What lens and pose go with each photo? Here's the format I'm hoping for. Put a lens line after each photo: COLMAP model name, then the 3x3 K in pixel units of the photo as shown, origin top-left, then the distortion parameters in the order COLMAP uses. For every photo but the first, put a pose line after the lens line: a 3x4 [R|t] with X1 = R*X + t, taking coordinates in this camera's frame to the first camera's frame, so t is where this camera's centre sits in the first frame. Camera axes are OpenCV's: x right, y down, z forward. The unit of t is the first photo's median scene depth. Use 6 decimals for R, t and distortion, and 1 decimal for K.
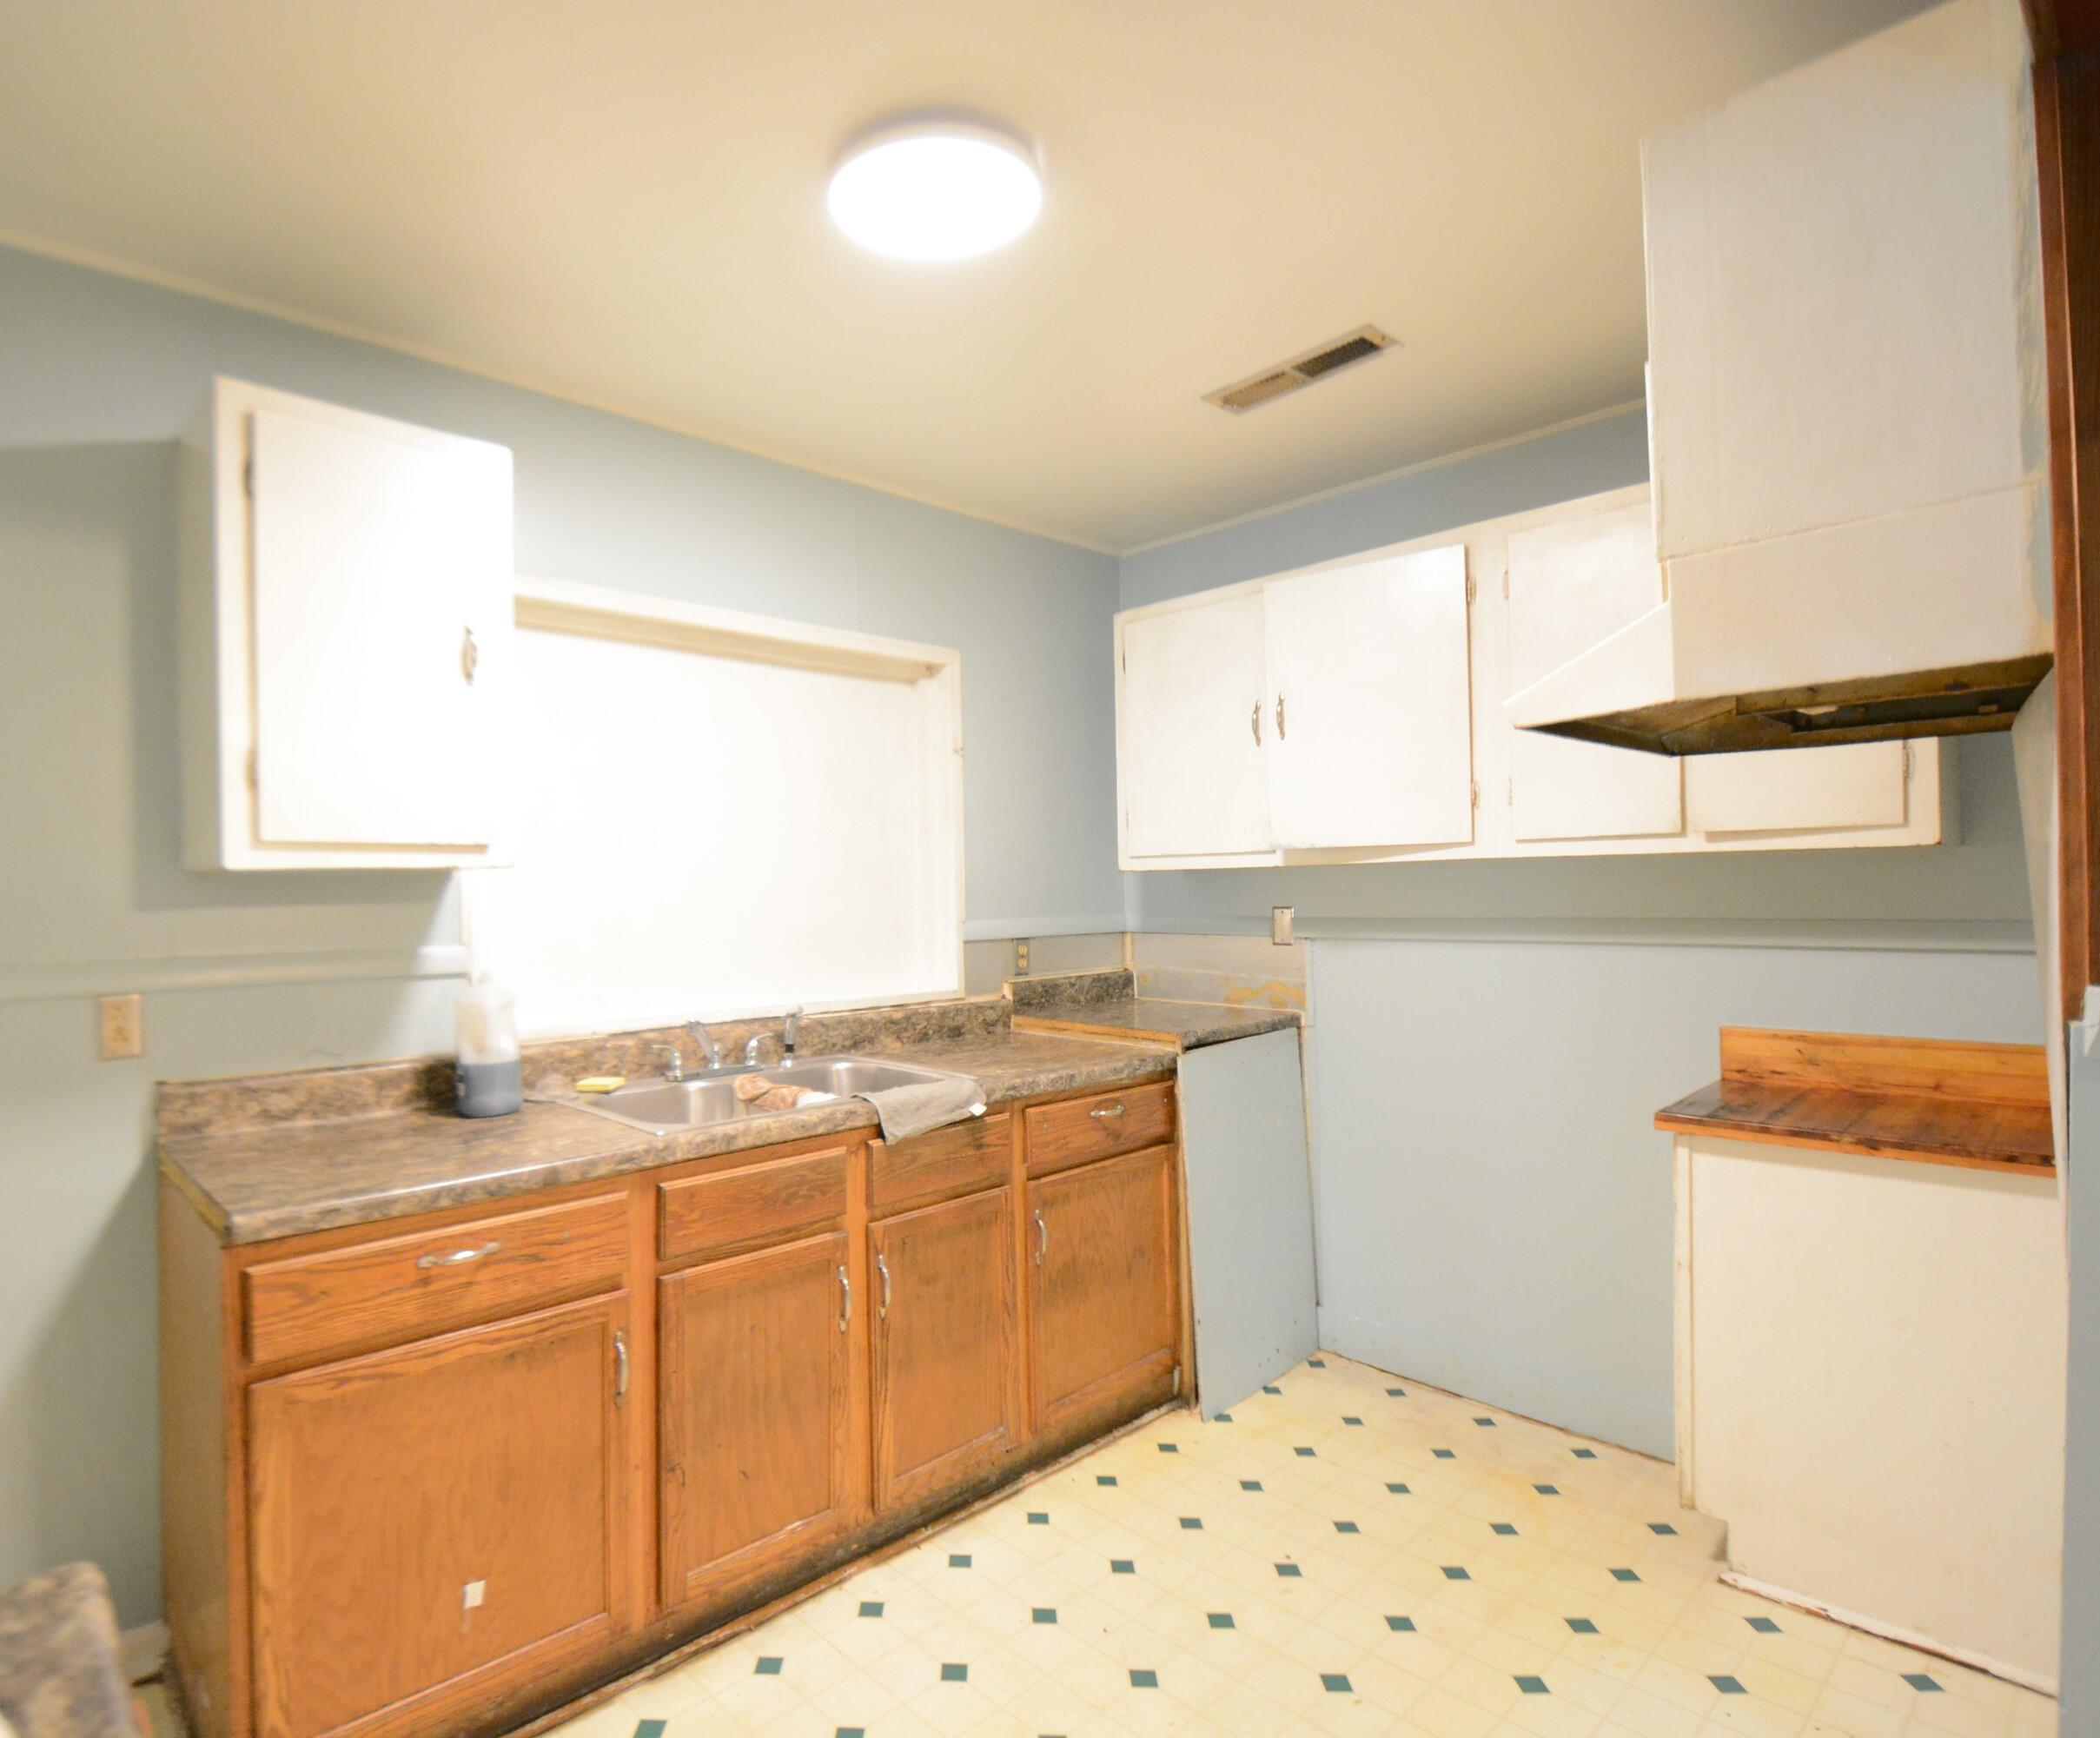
lens RADIAL K [[1137.6, 0, 930.0], [0, 1137.6, 890.2], [0, 0, 1]] dist [0.019748, -0.032004]
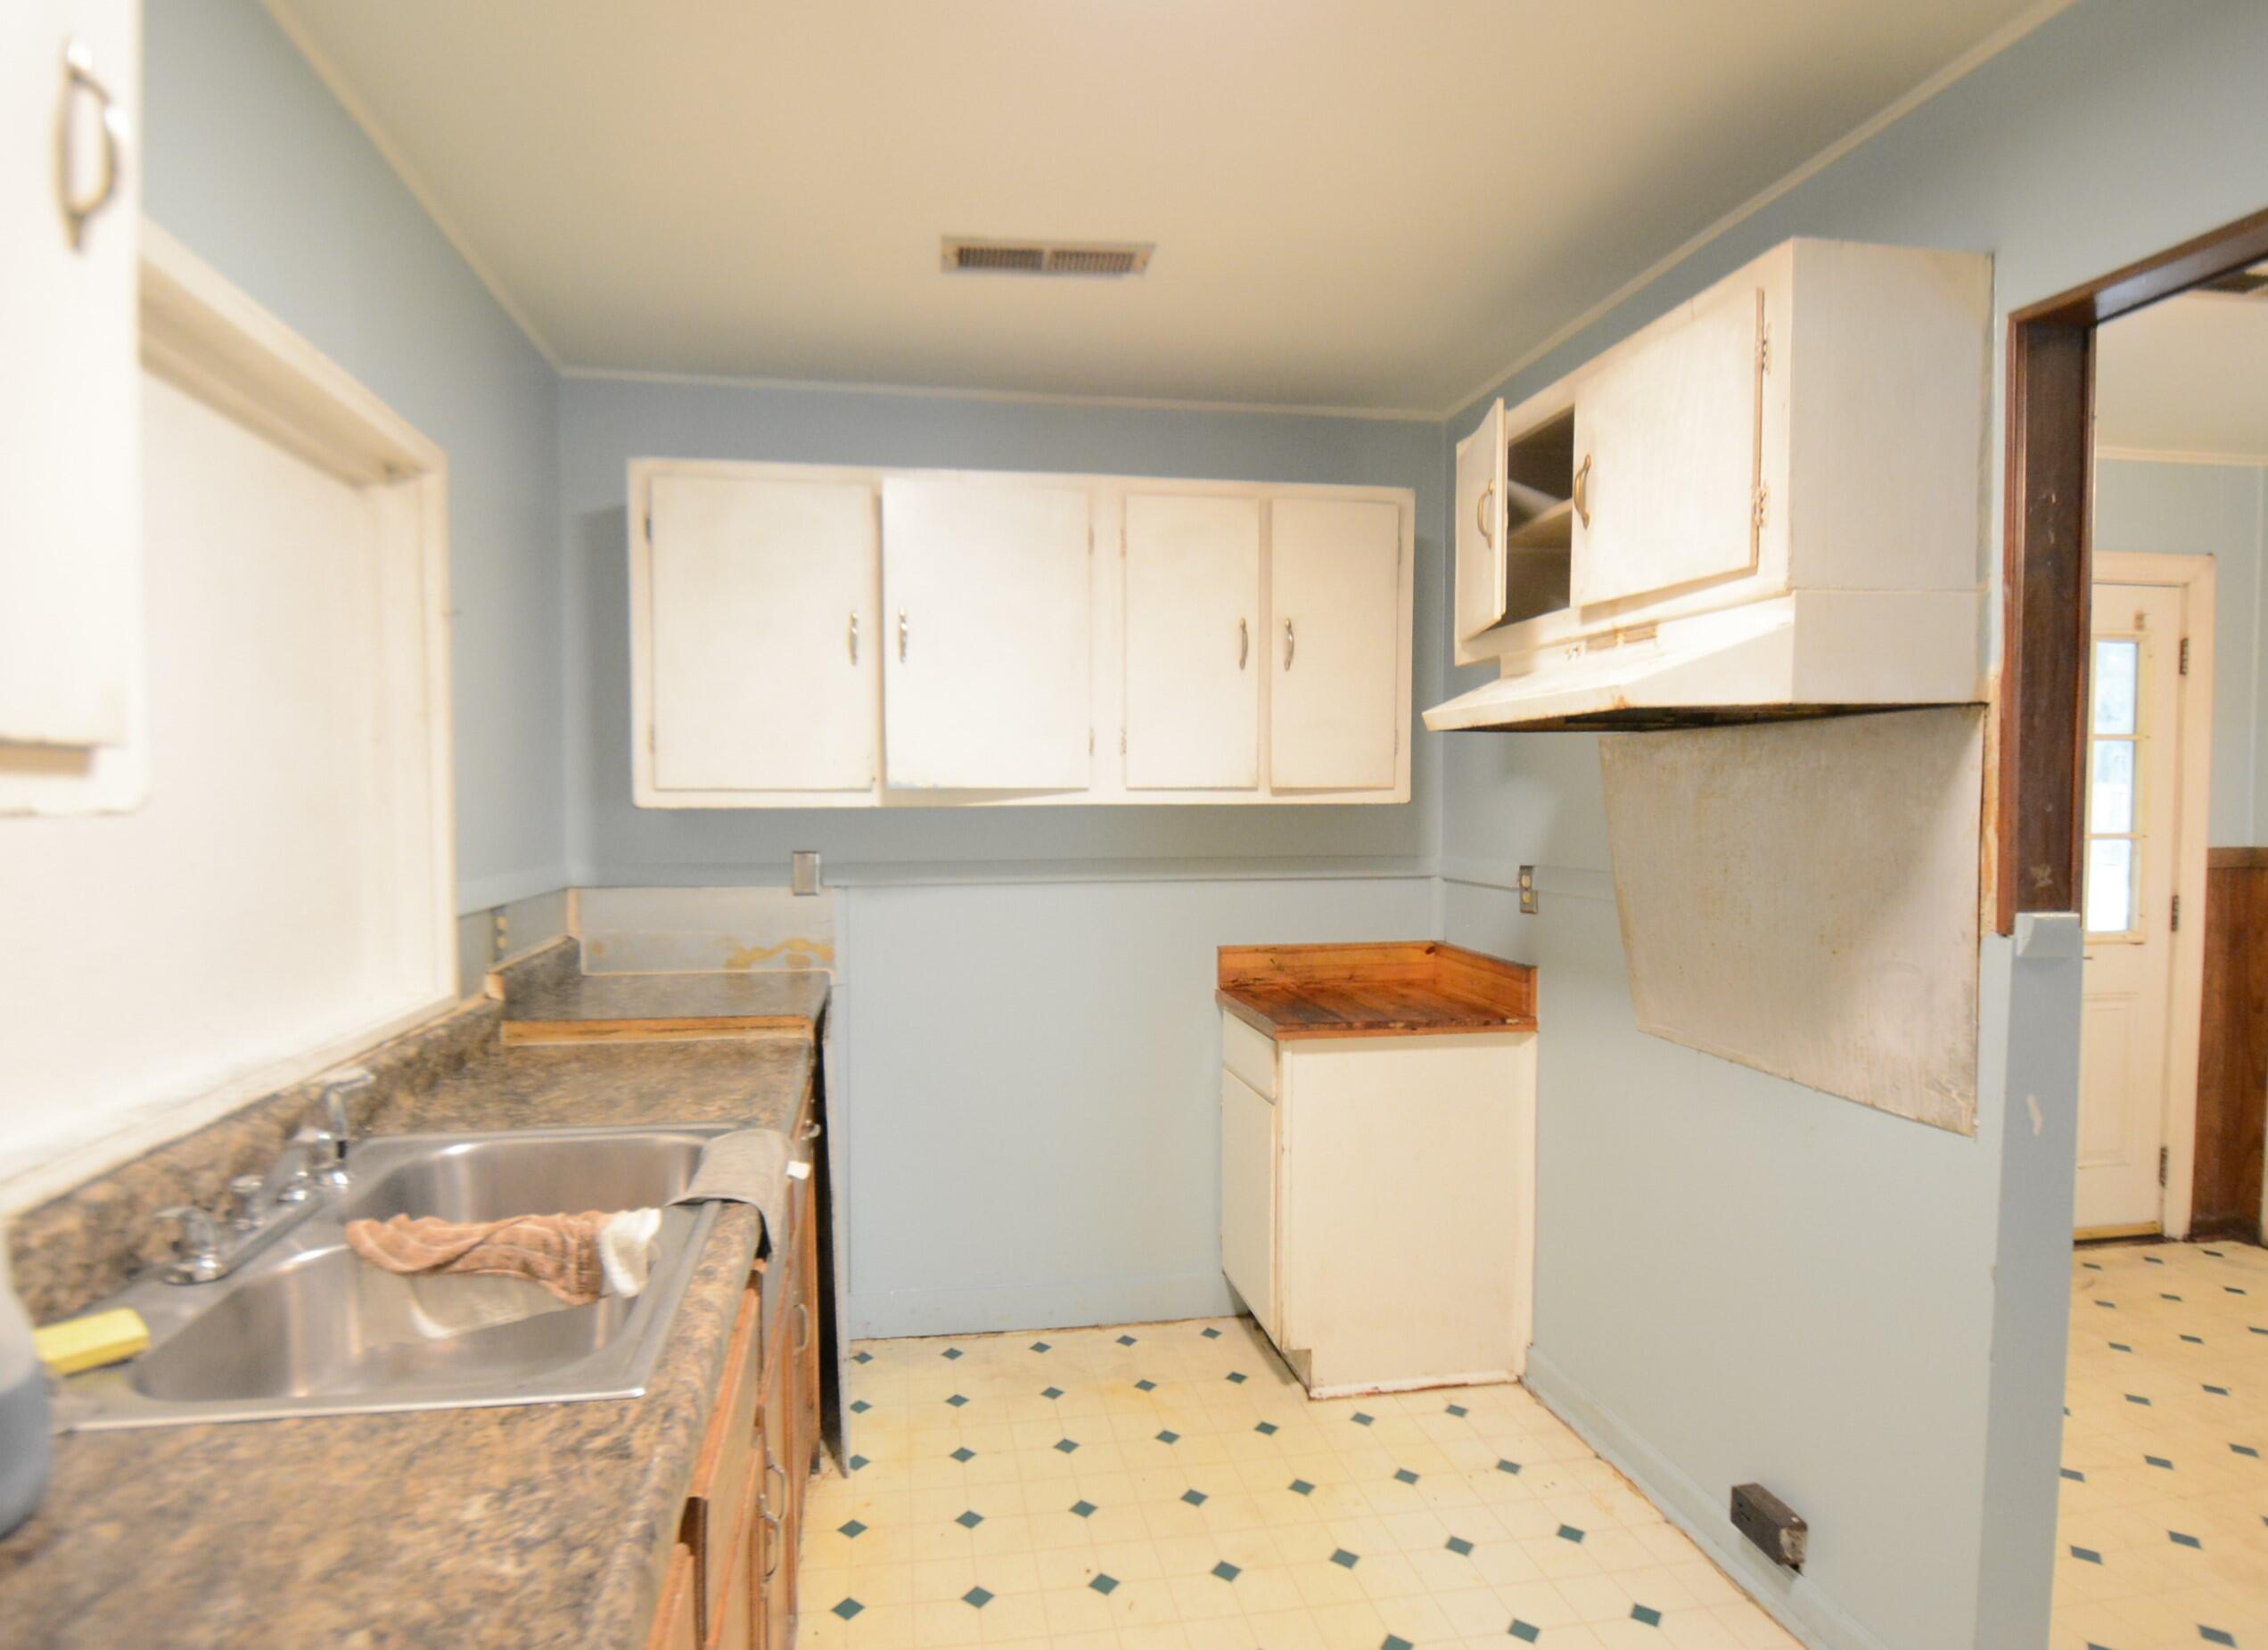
lens RADIAL K [[1135.0, 0, 1129.5], [0, 1135.0, 843.4], [0, 0, 1]] dist [0.011315, -0.026414]
pose [[0.543817, -0.014106, 0.839085, -0.426358], [-0.006367, 0.999761, 0.020934, -0.016732], [-0.839179, -0.016727, 0.543597, 0.493587]]
